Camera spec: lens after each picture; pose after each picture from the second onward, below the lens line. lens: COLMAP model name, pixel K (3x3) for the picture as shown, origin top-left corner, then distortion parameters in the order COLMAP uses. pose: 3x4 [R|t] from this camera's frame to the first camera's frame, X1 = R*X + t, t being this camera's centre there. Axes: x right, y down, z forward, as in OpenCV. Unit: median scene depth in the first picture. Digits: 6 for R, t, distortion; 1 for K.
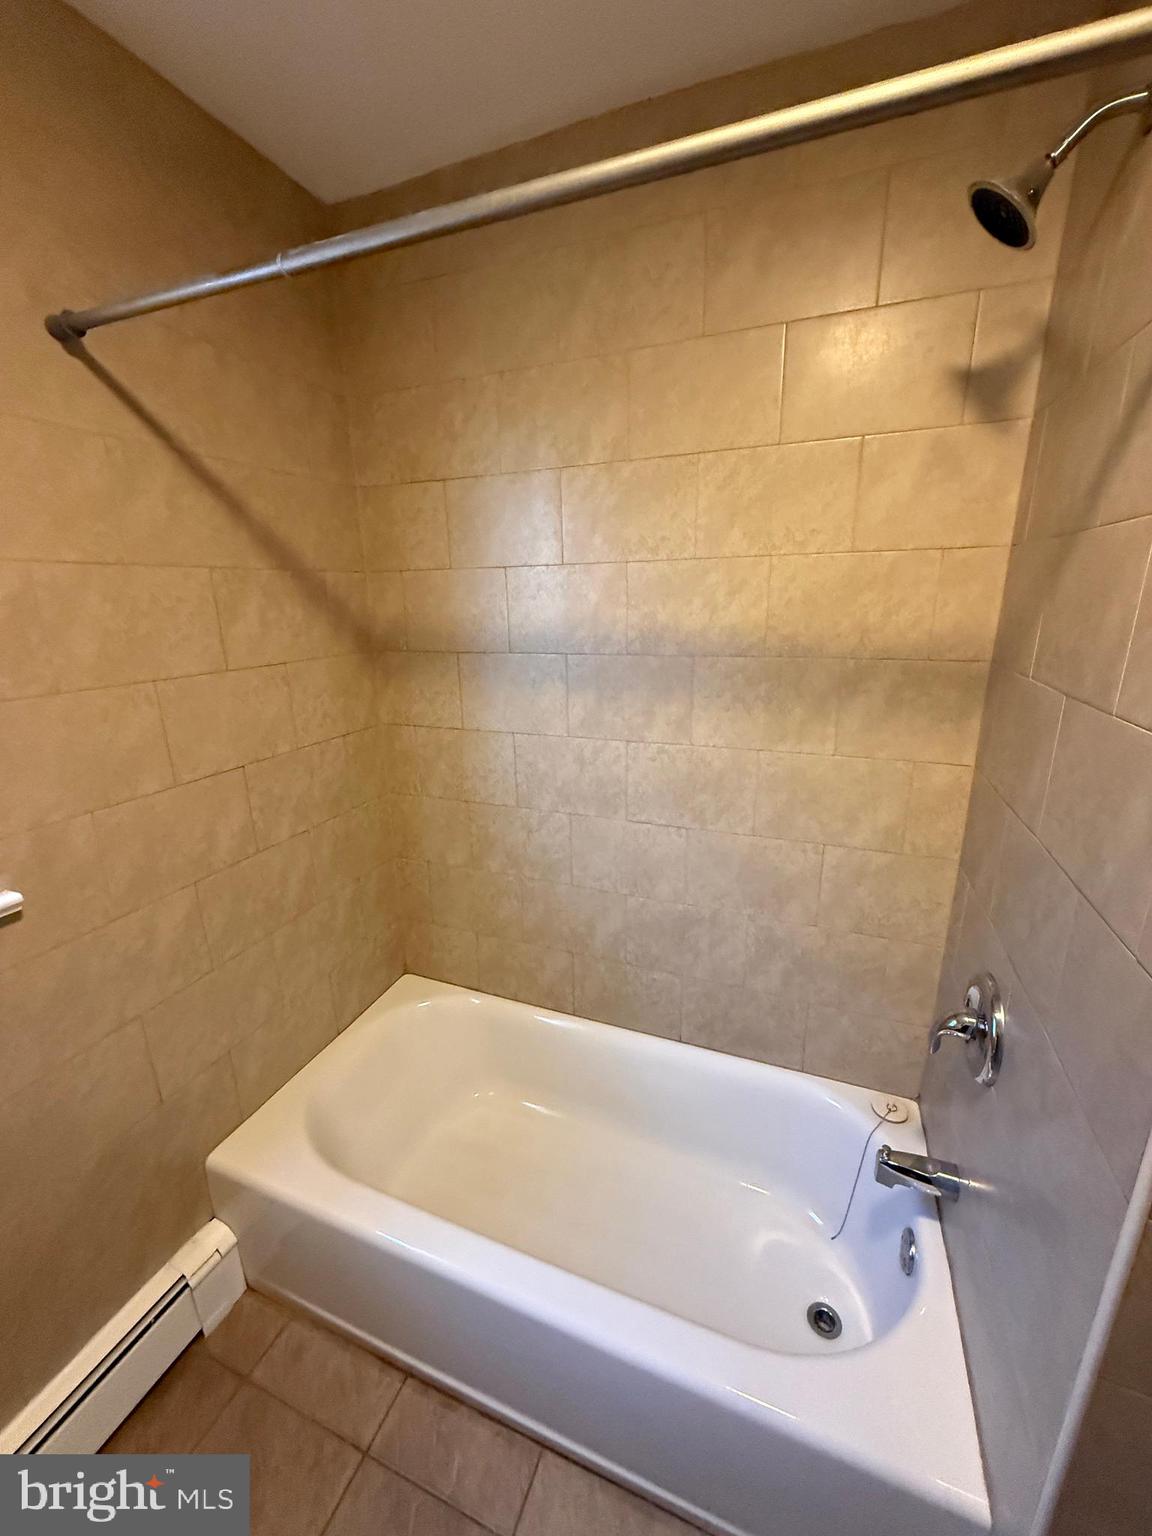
lens RADIAL K [[606.9, 0, 578.2], [0, 606.9, 763.1], [0, 0, 1]] dist [0.001142, -0.000205]
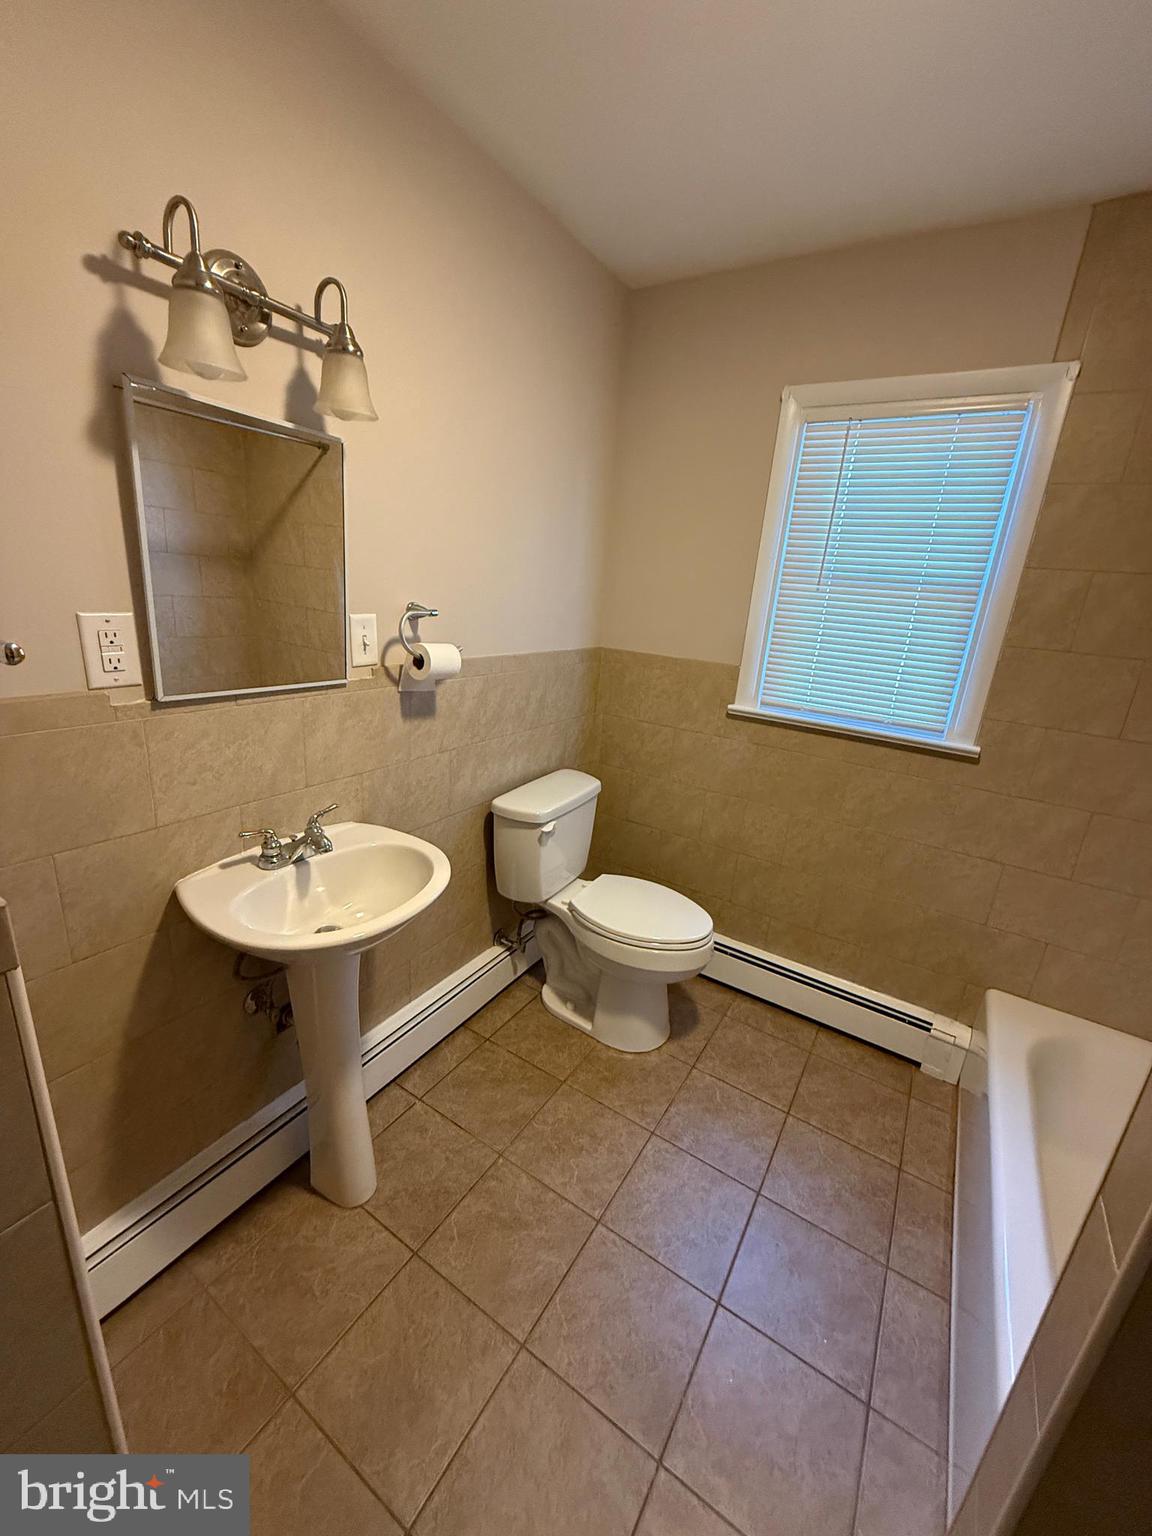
lens RADIAL K [[606.9, 0, 578.2], [0, 606.9, 763.1], [0, 0, 1]] dist [0.001142, -0.000205]
pose [[-0.185407, 0.284059, -0.940710, 0.801656], [-0.335006, 0.881687, 0.332263, 0.036675], [0.923794, 0.376748, -0.068309, 0.008355]]
